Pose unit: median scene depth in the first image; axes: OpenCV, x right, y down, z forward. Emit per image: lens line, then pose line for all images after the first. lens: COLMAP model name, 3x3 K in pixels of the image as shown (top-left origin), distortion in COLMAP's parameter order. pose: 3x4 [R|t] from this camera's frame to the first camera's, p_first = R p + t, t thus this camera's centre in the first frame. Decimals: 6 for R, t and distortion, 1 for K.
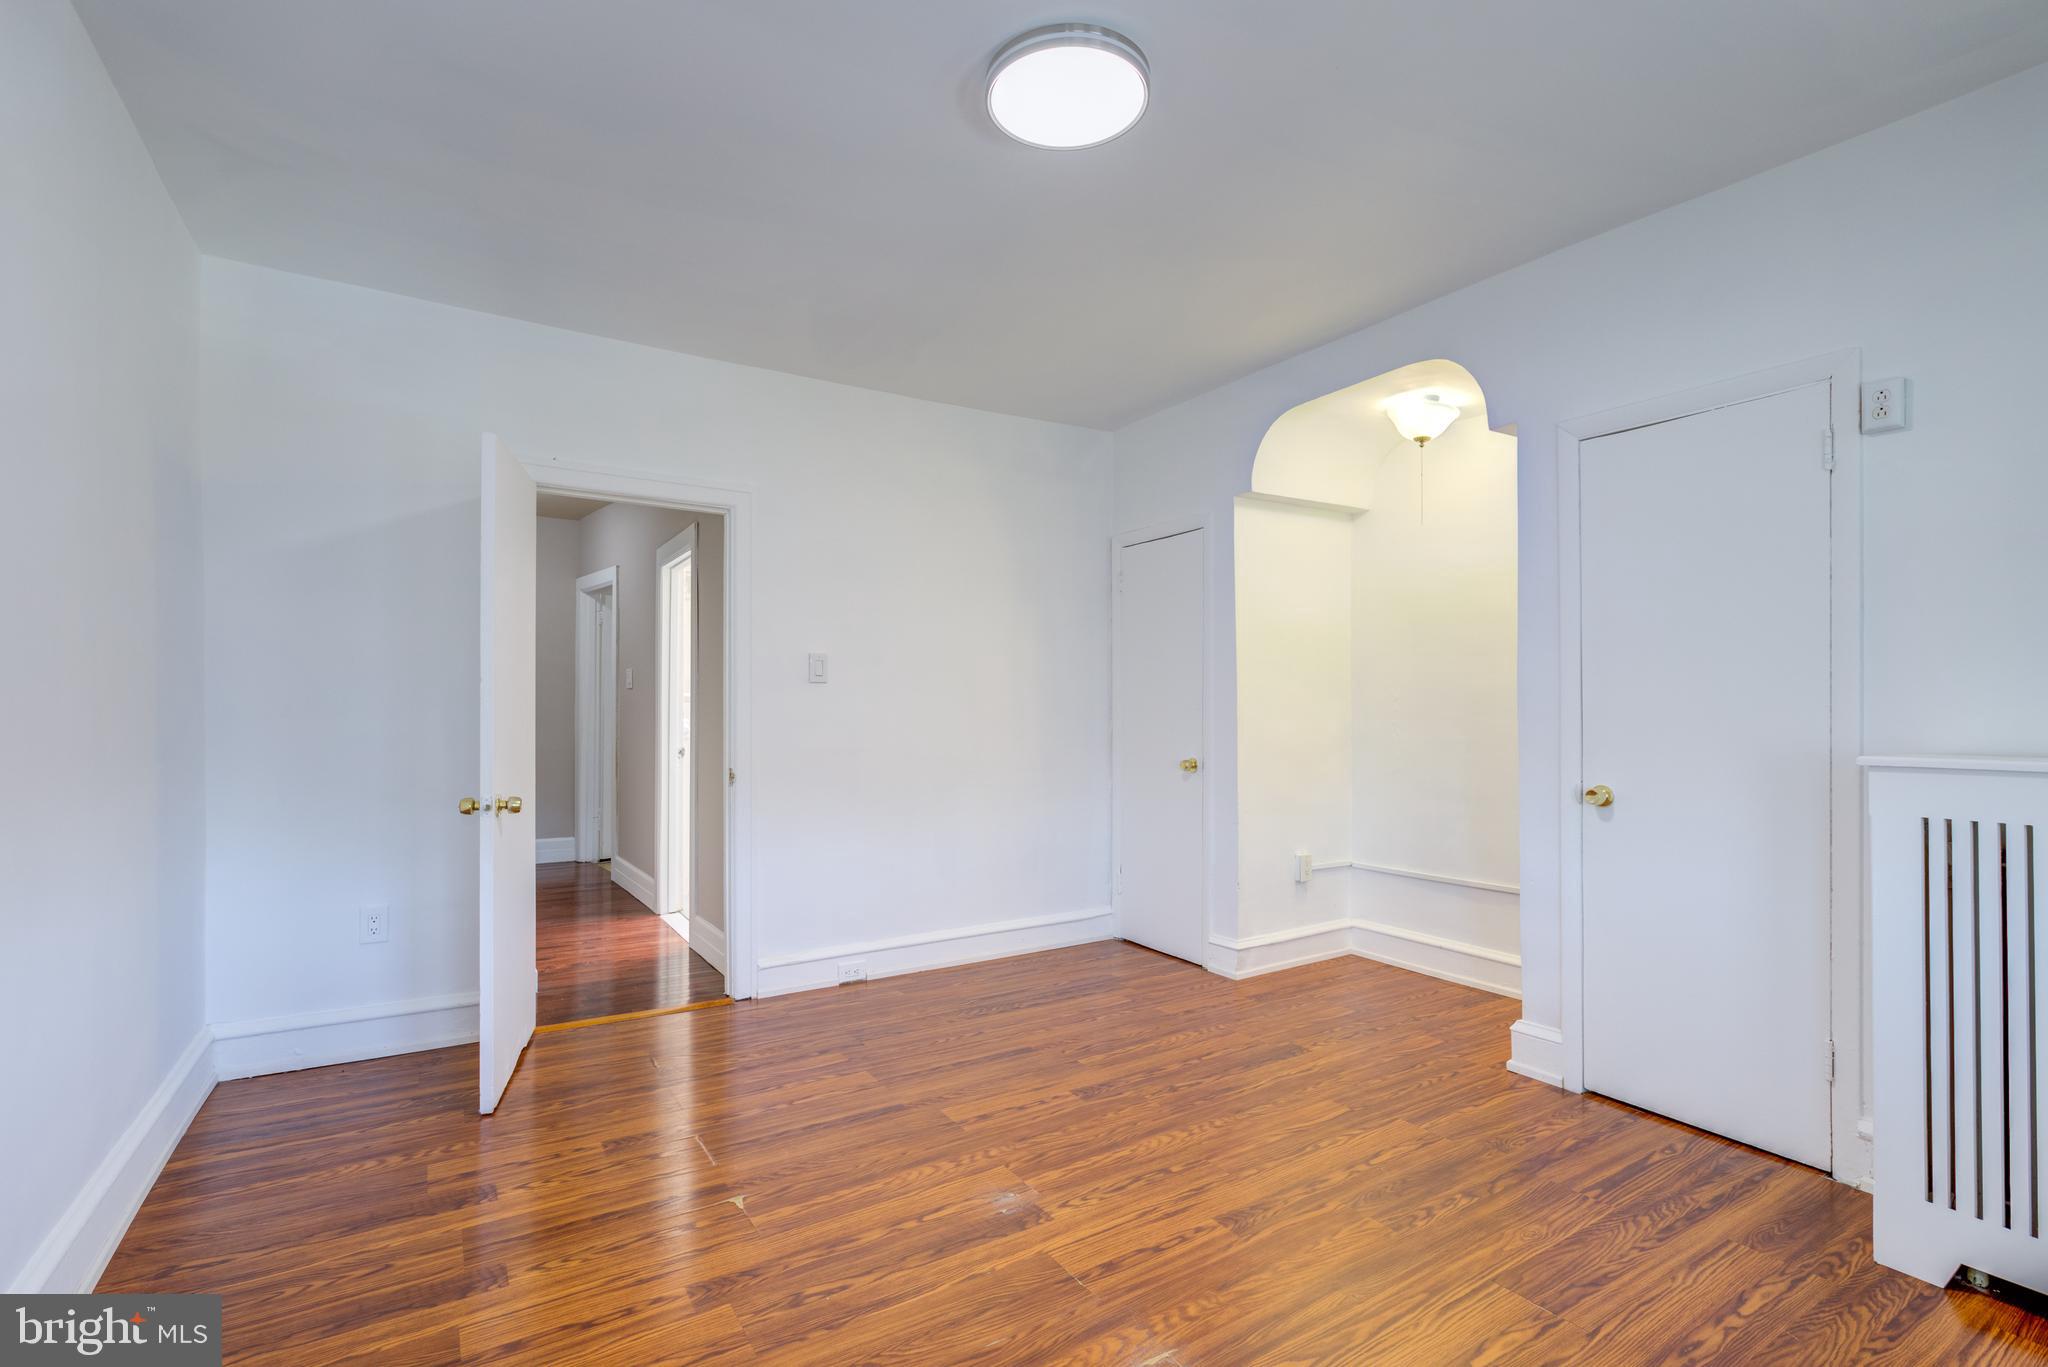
lens RADIAL K [[942.1, 0, 1023.5], [0, 942.1, 699.1], [0, 0, 1]] dist [0.000045, 0.000370]
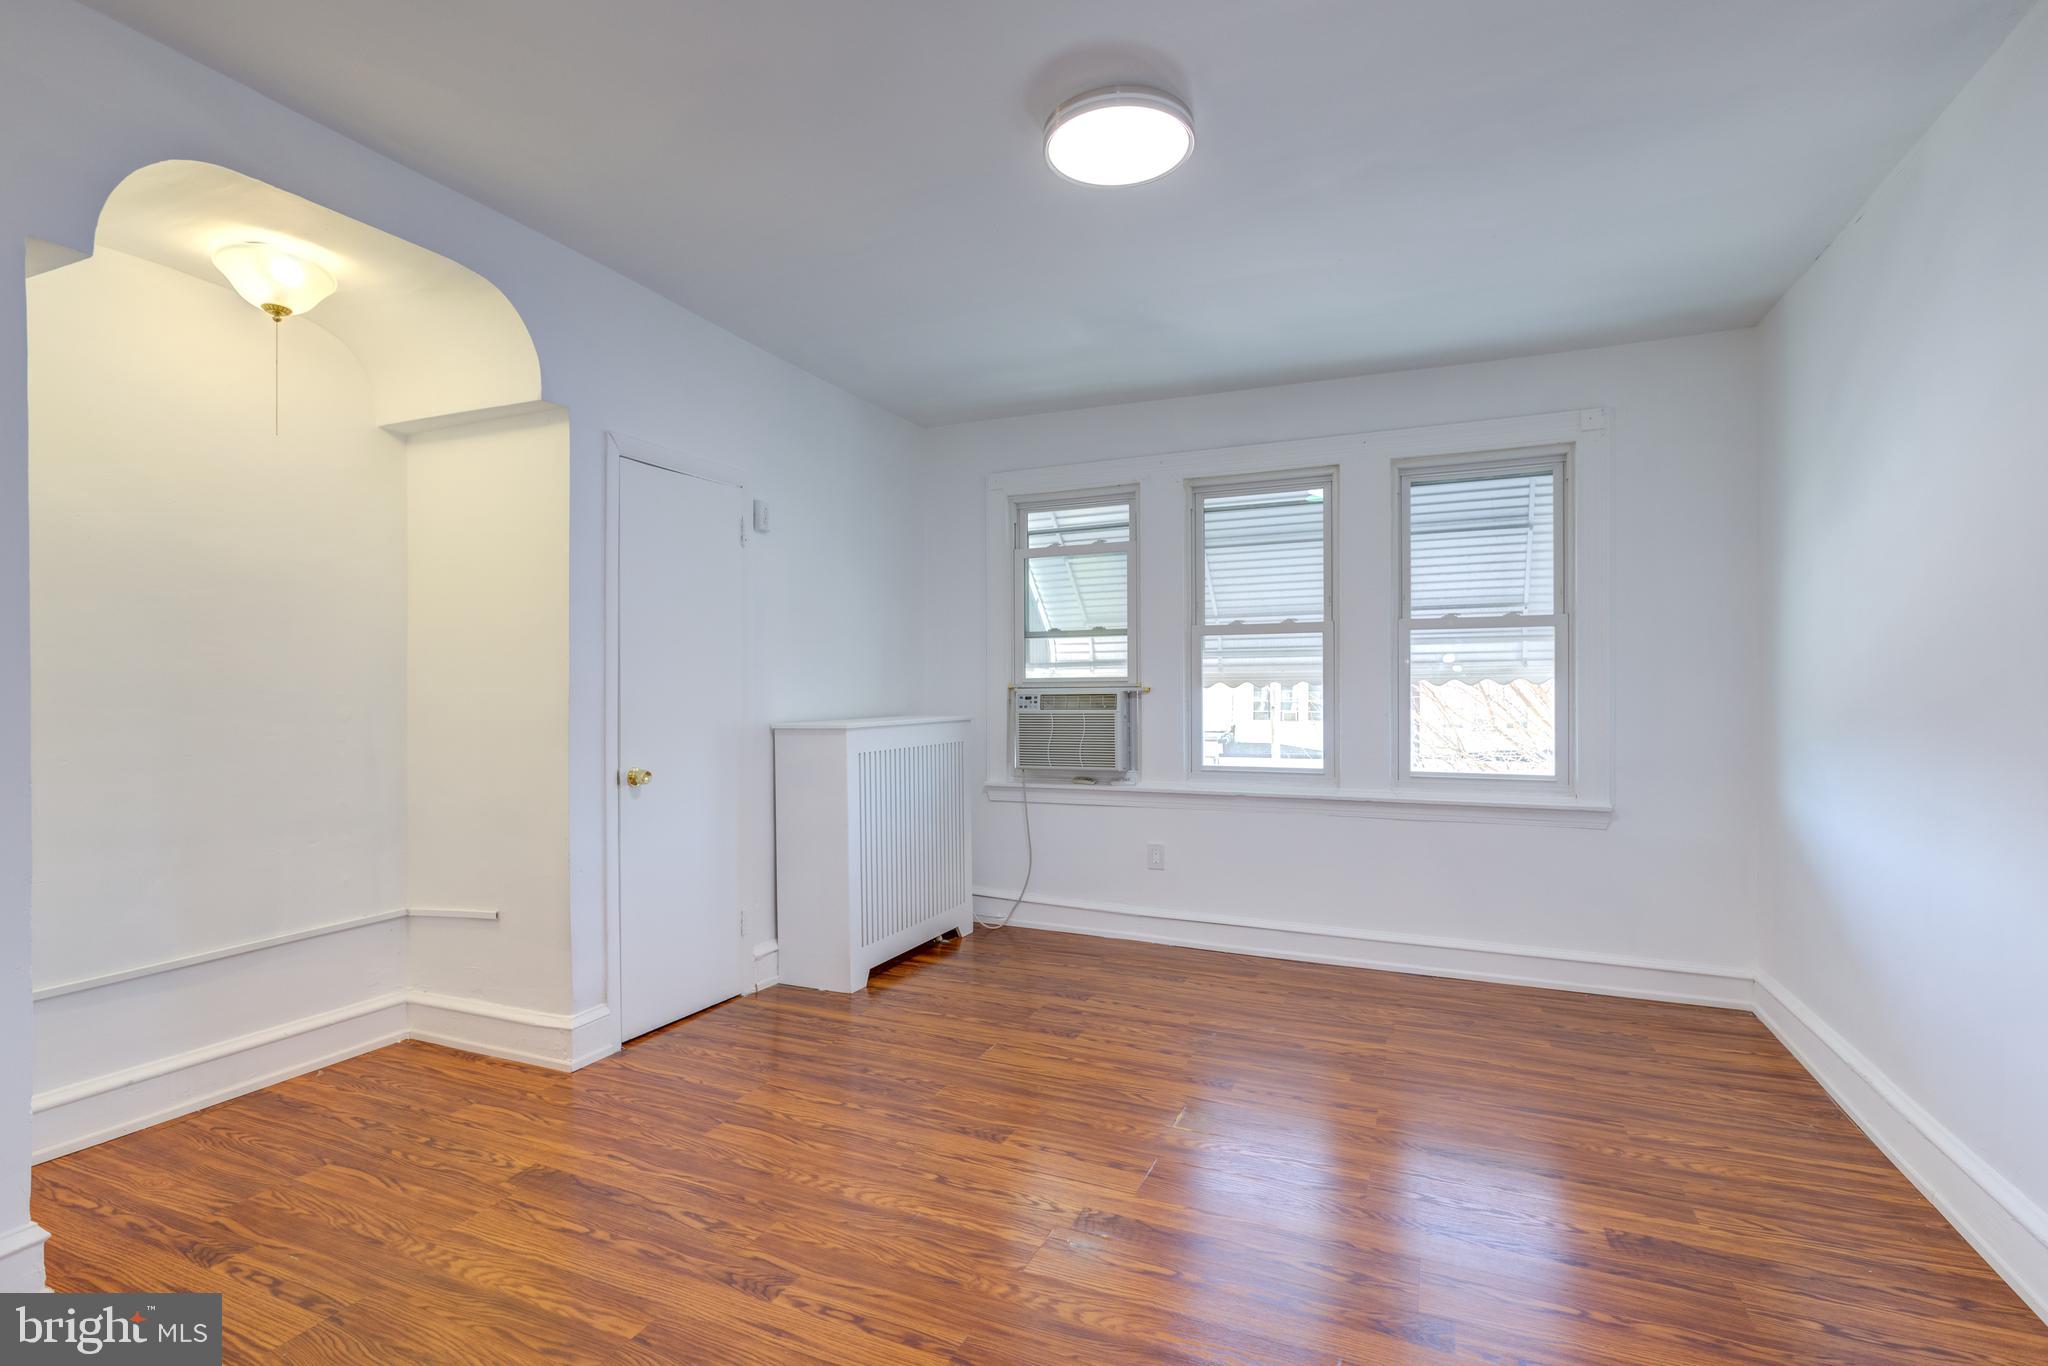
lens RADIAL K [[942.1, 0, 1023.5], [0, 942.1, 698.6], [0, 0, 1]] dist [0.000045, 0.000370]
pose [[-0.550780, -0.005074, 0.834635, -0.697135], [-0.005141, 0.999983, 0.002686, 0.006143], [-0.834634, -0.002812, -0.550797, 1.461238]]
